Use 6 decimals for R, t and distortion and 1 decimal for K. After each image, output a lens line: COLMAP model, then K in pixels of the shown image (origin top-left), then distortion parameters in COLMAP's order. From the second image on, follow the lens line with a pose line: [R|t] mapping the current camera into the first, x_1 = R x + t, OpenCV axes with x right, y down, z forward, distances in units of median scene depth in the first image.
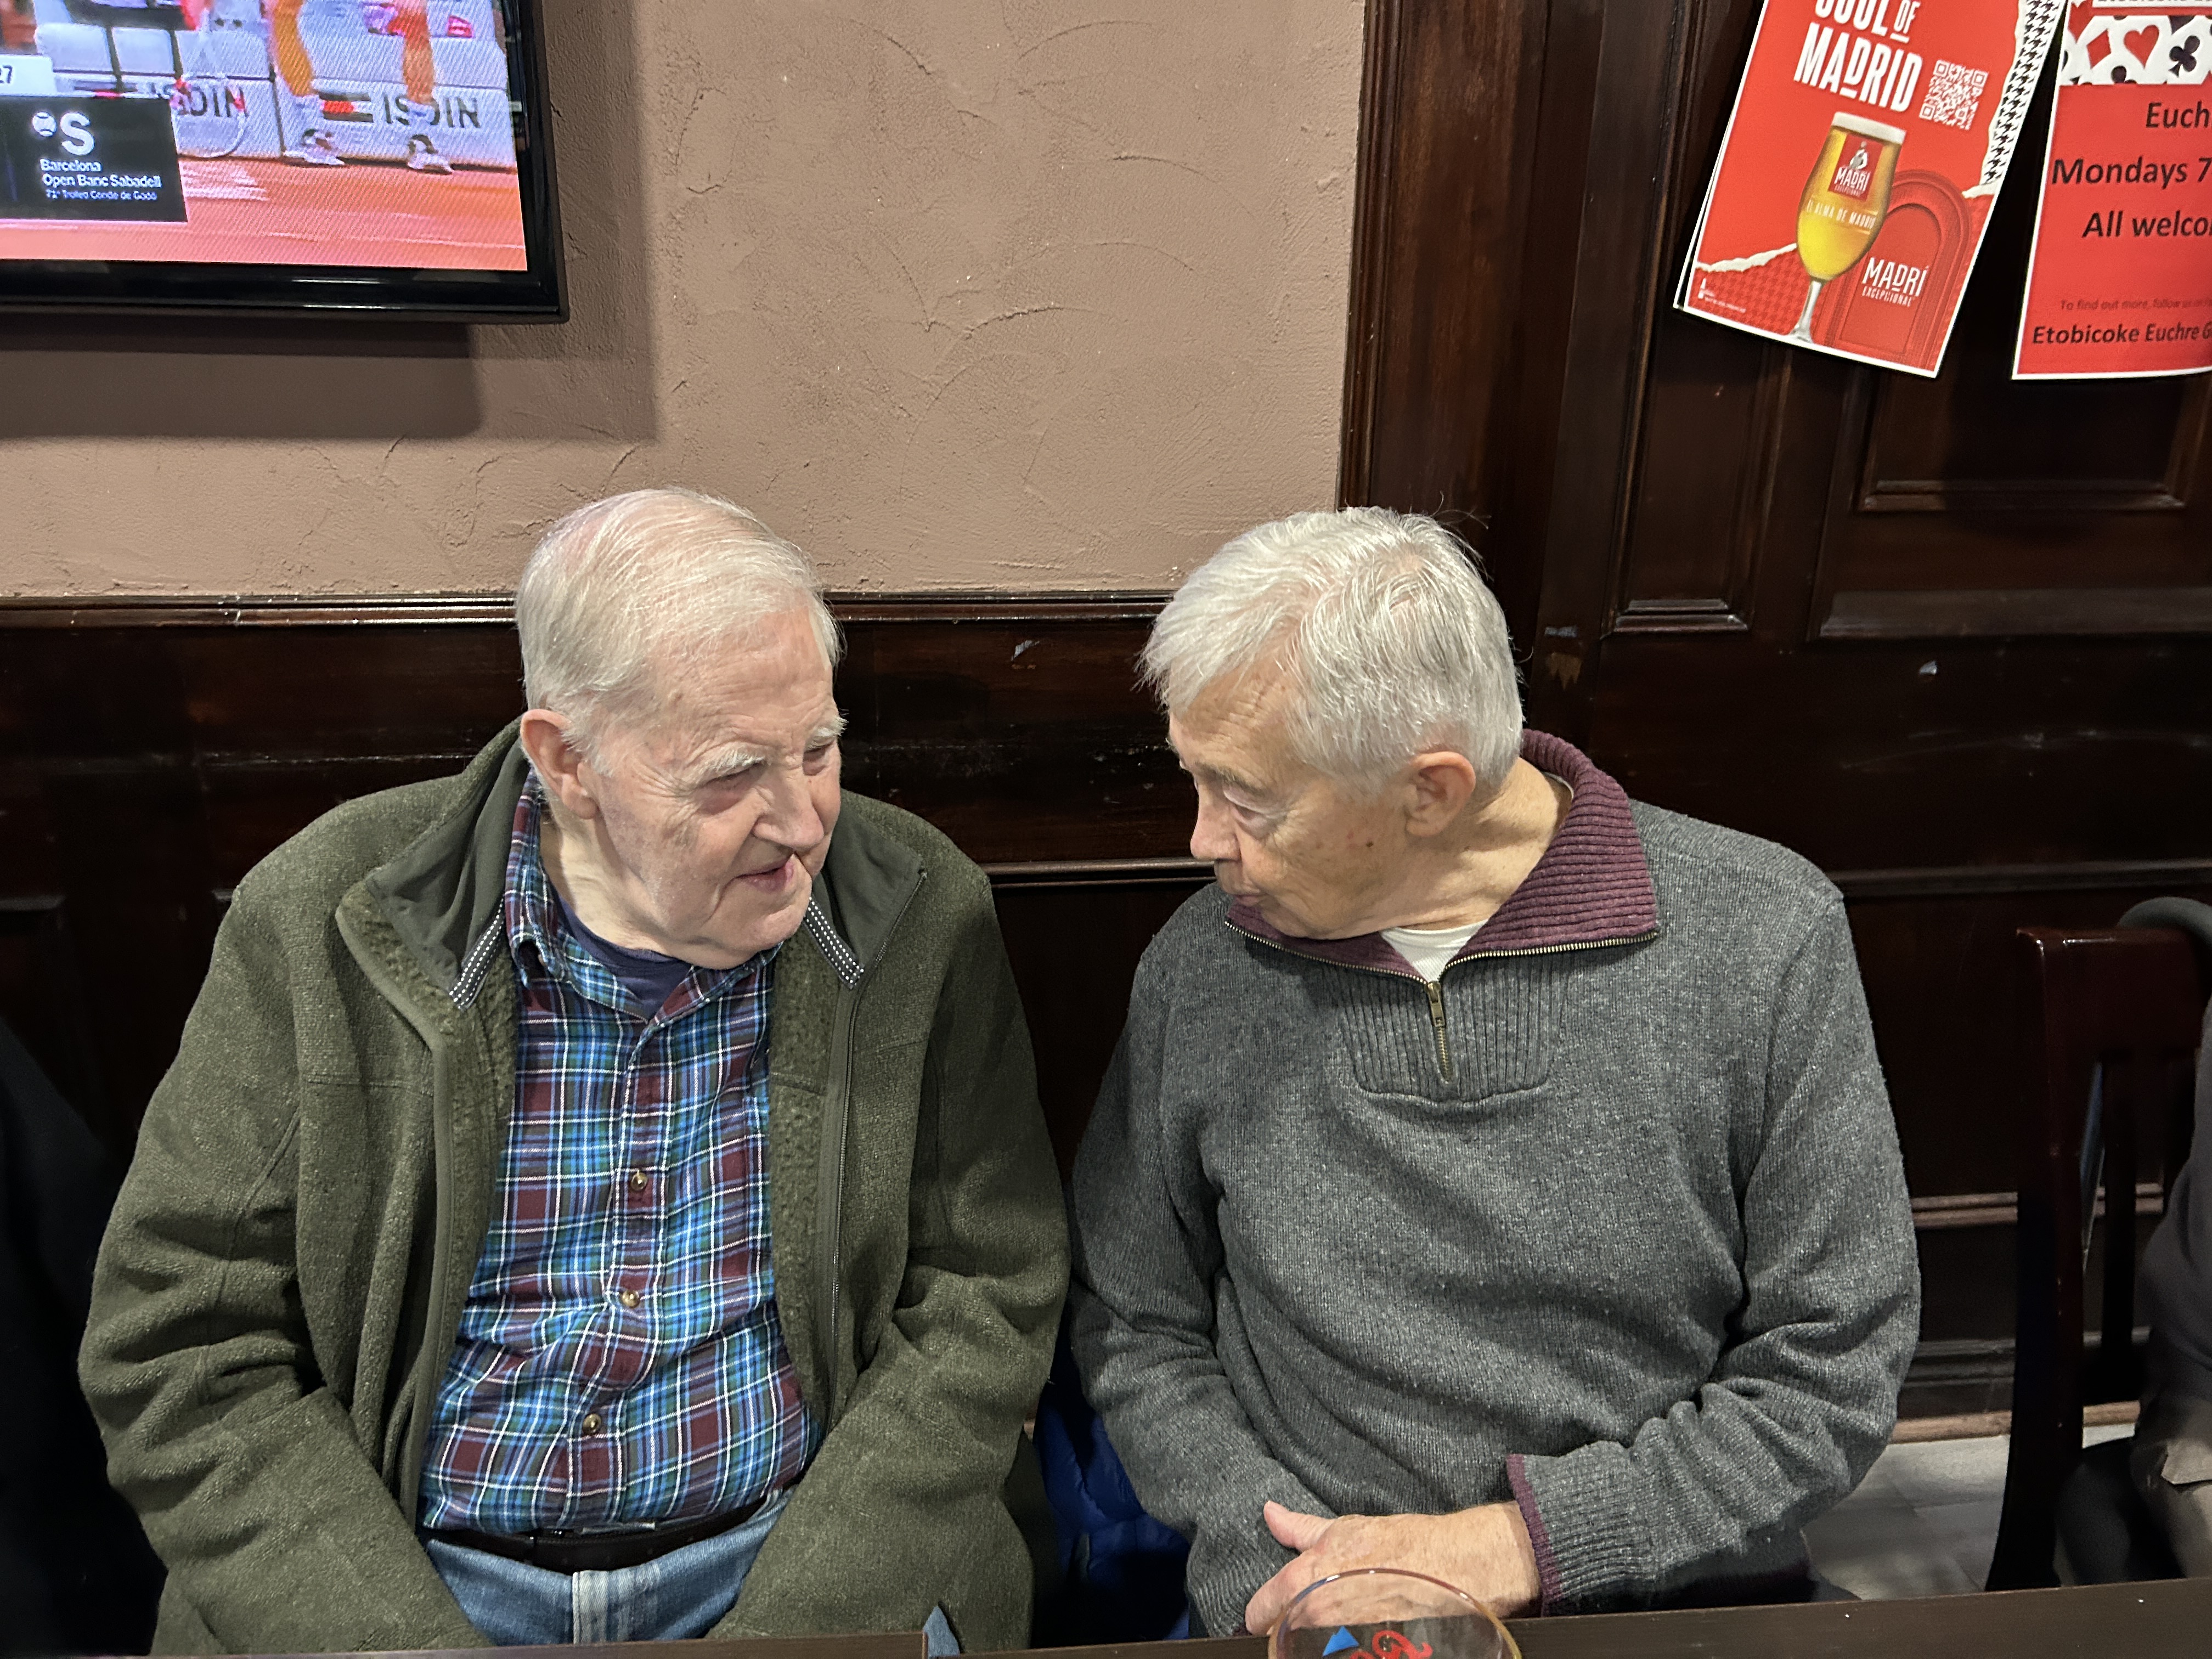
lens RADIAL K [[1691.6, 0, 1110.0], [0, 1691.6, 889.9], [0, 0, 1]] dist [0.044752, -0.067004]
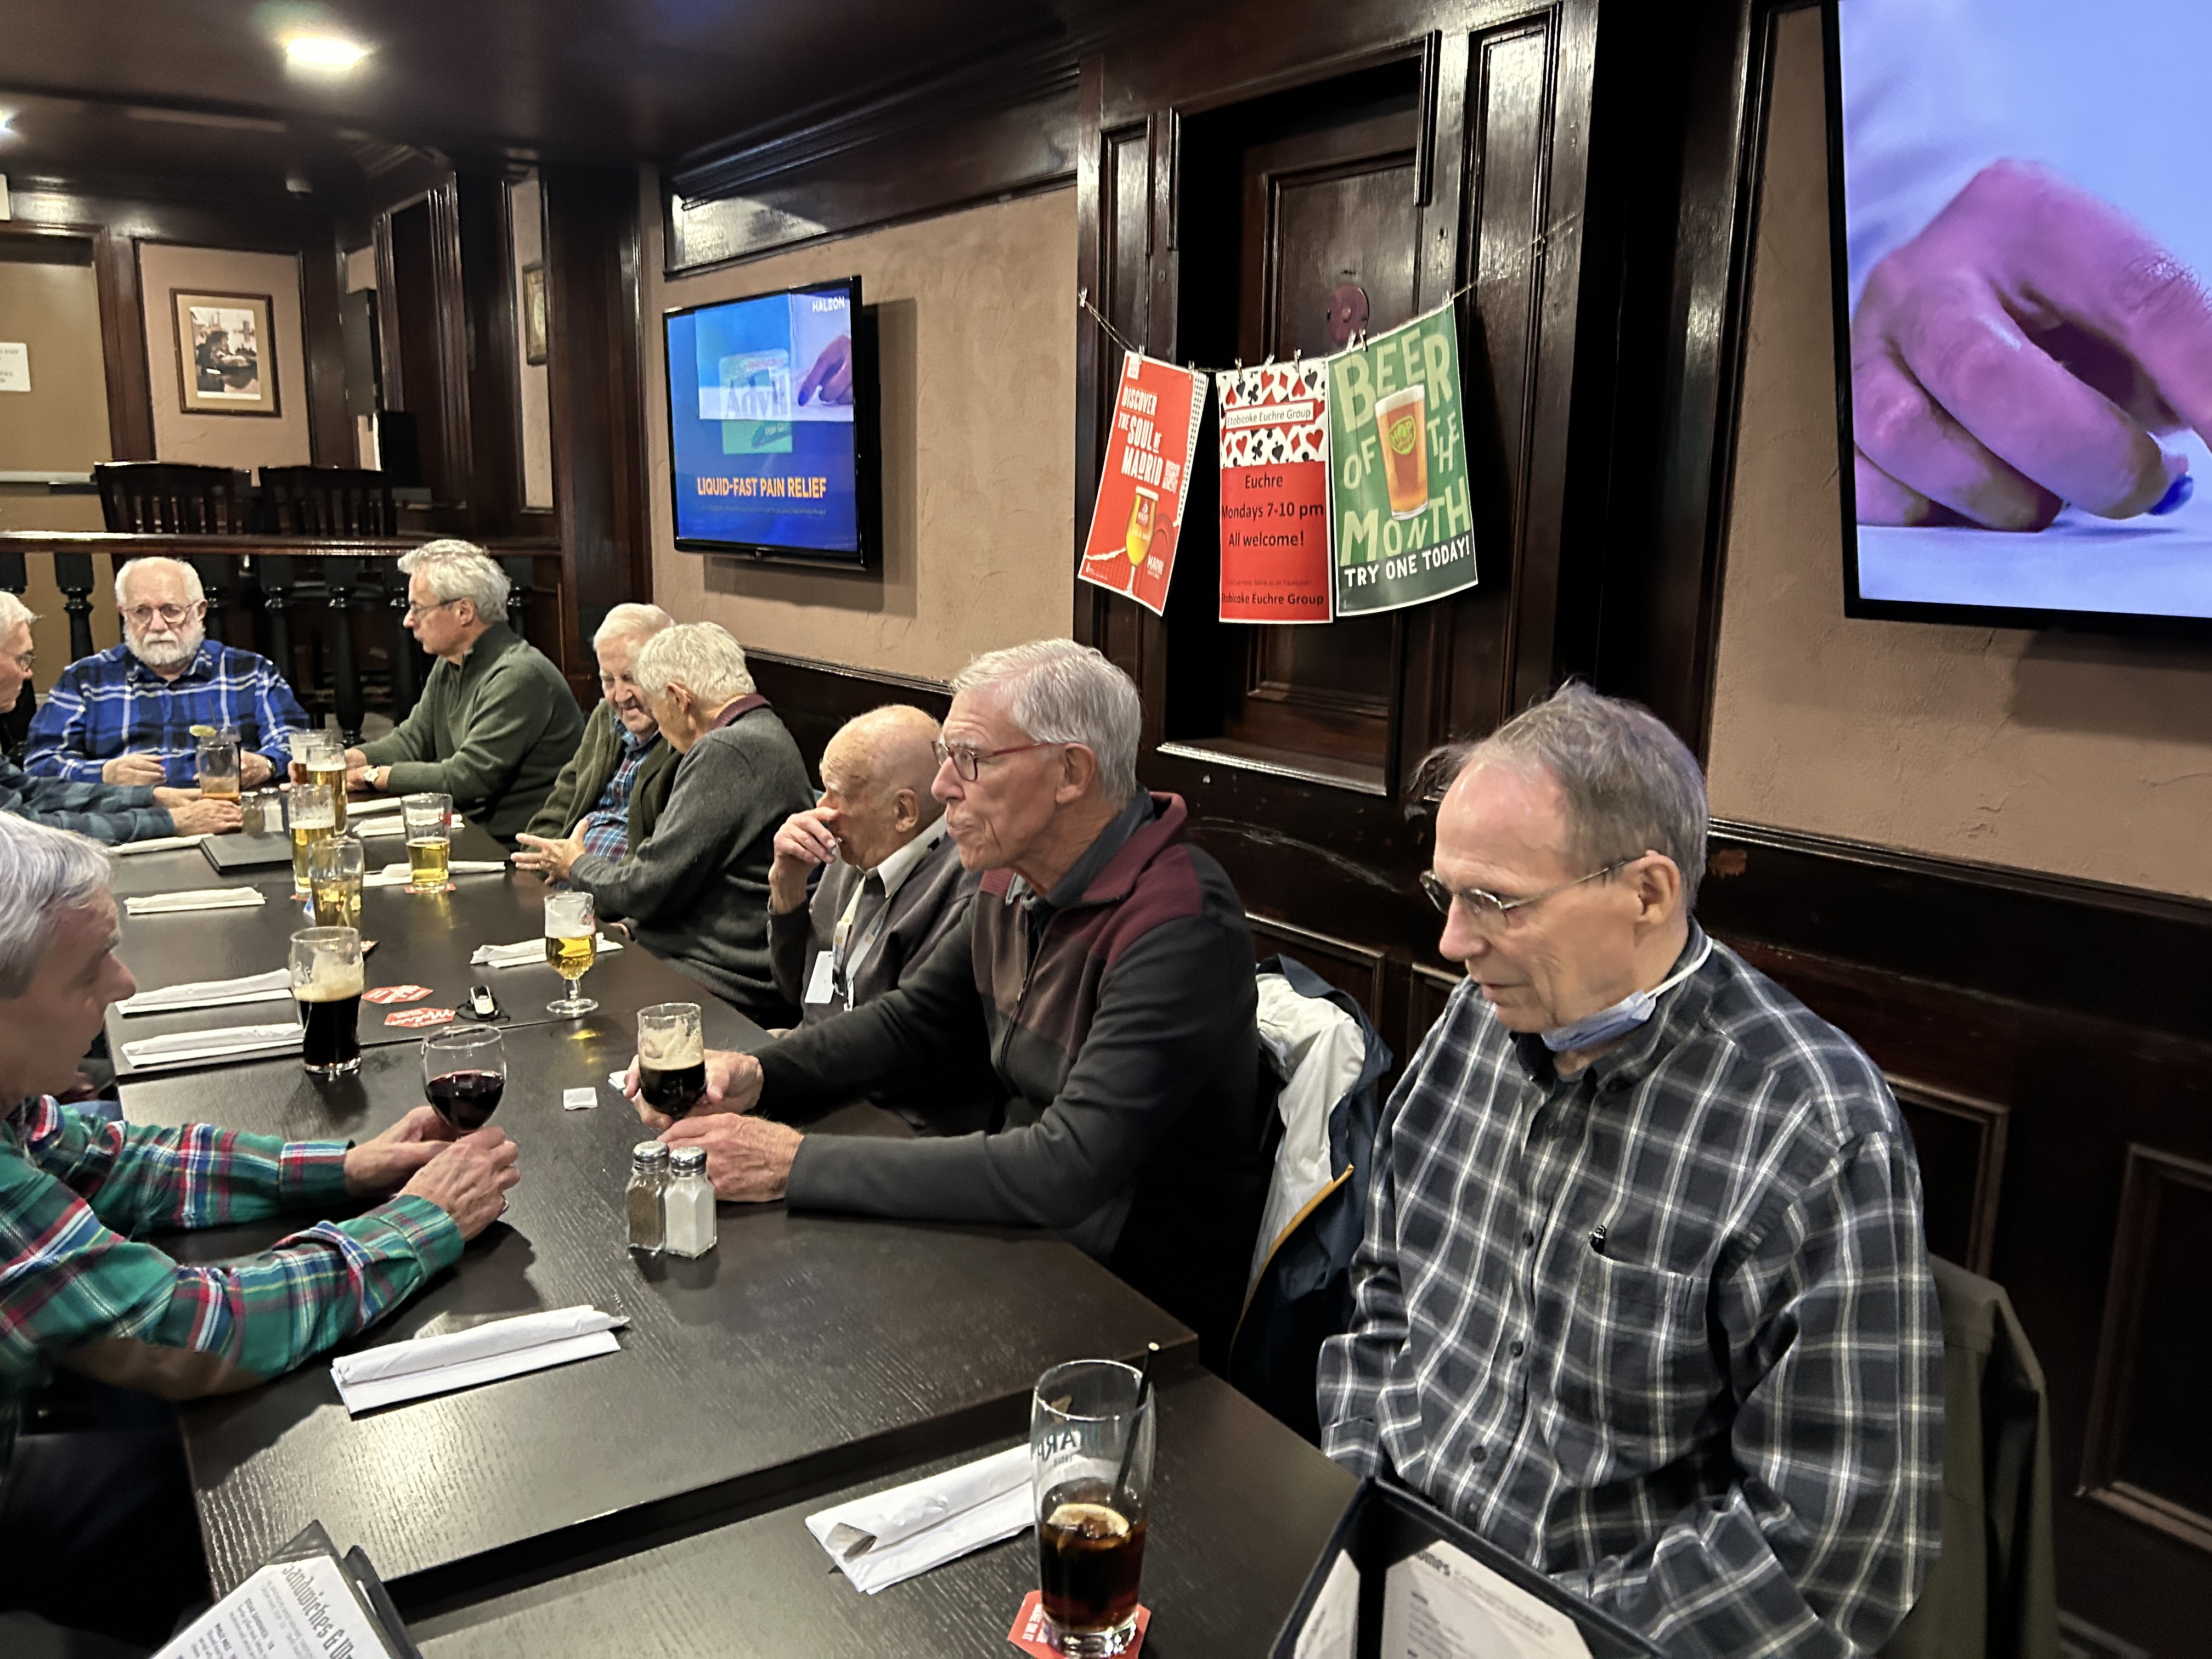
lens RADIAL K [[1706.5, 0, 1163.4], [0, 1706.5, 820.6], [0, 0, 1]] dist [0.063728, -0.064820]
pose [[0.500759, 0.147225, -0.852974, 2.209030], [-0.319828, 0.947165, -0.024280, -0.039238], [0.804332, 0.284964, 0.521388, 0.074701]]
